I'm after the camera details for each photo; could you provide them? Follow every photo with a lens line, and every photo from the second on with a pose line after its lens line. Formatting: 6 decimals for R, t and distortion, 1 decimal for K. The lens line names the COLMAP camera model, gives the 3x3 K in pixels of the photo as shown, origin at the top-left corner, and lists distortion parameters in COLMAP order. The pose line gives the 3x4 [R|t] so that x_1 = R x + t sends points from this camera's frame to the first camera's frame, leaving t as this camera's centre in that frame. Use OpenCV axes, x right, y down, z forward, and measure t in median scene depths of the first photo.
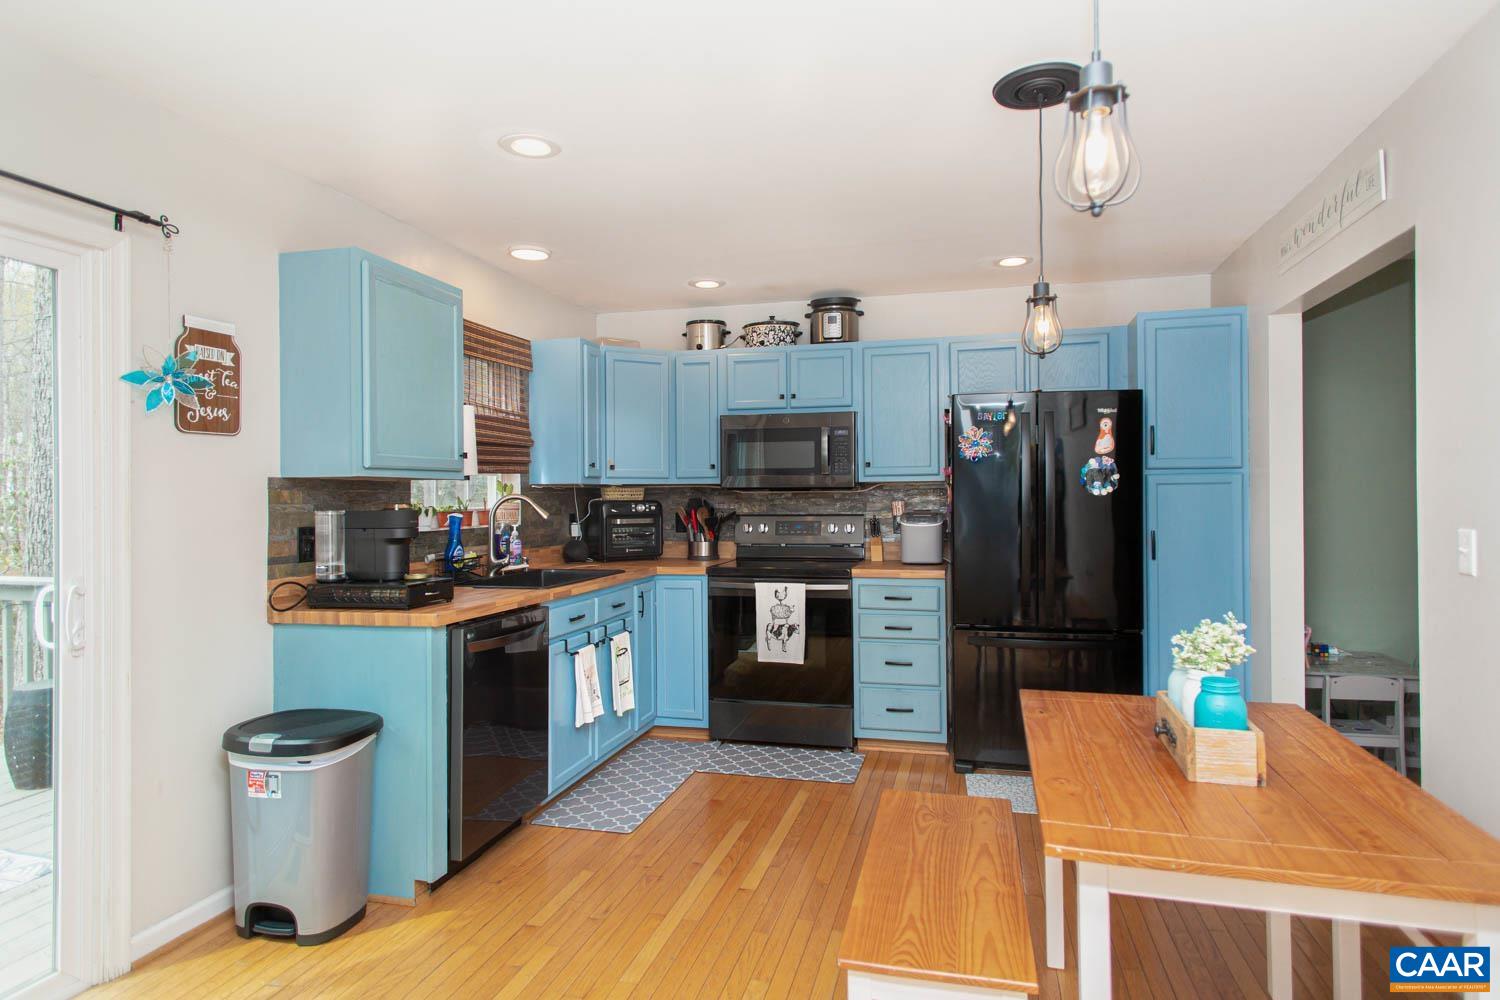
lens RADIAL K [[849.7, 0, 750.9], [0, 849.7, 498.0], [0, 0, 1]] dist [0.001826, -0.000026]
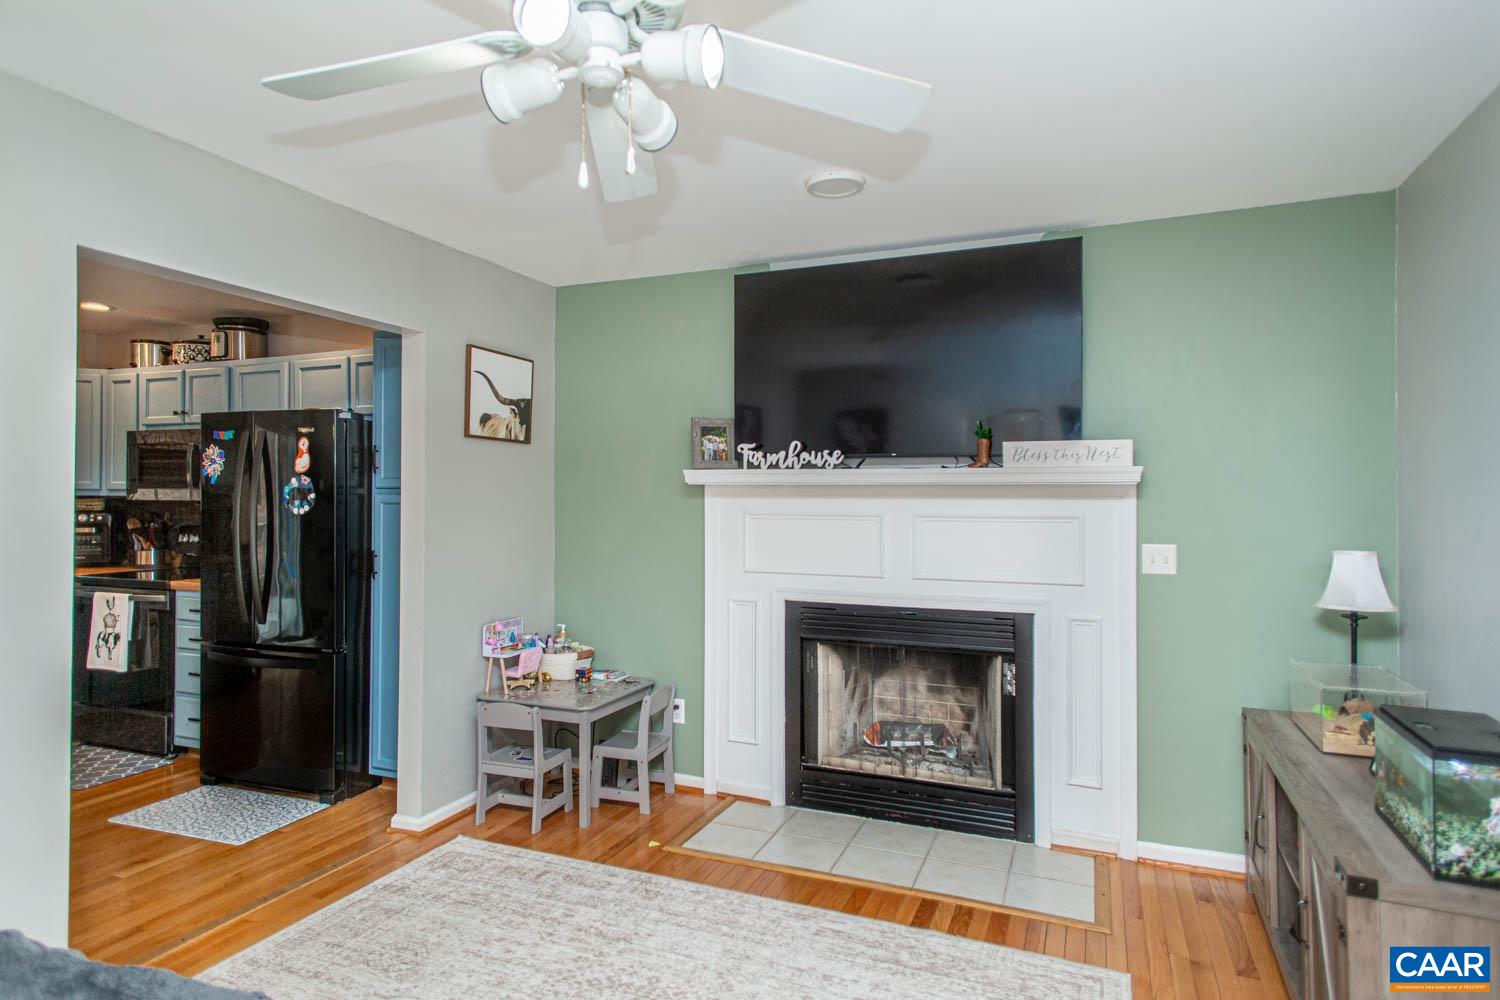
lens RADIAL K [[849.7, 0, 749.7], [0, 849.7, 492.9], [0, 0, 1]] dist [0.001826, -0.000026]
pose [[0.992432, 0.012336, -0.122173, 0.941047], [-0.013891, 0.999833, -0.011884, -0.021097], [0.122006, 0.013491, 0.992438, 0.059592]]
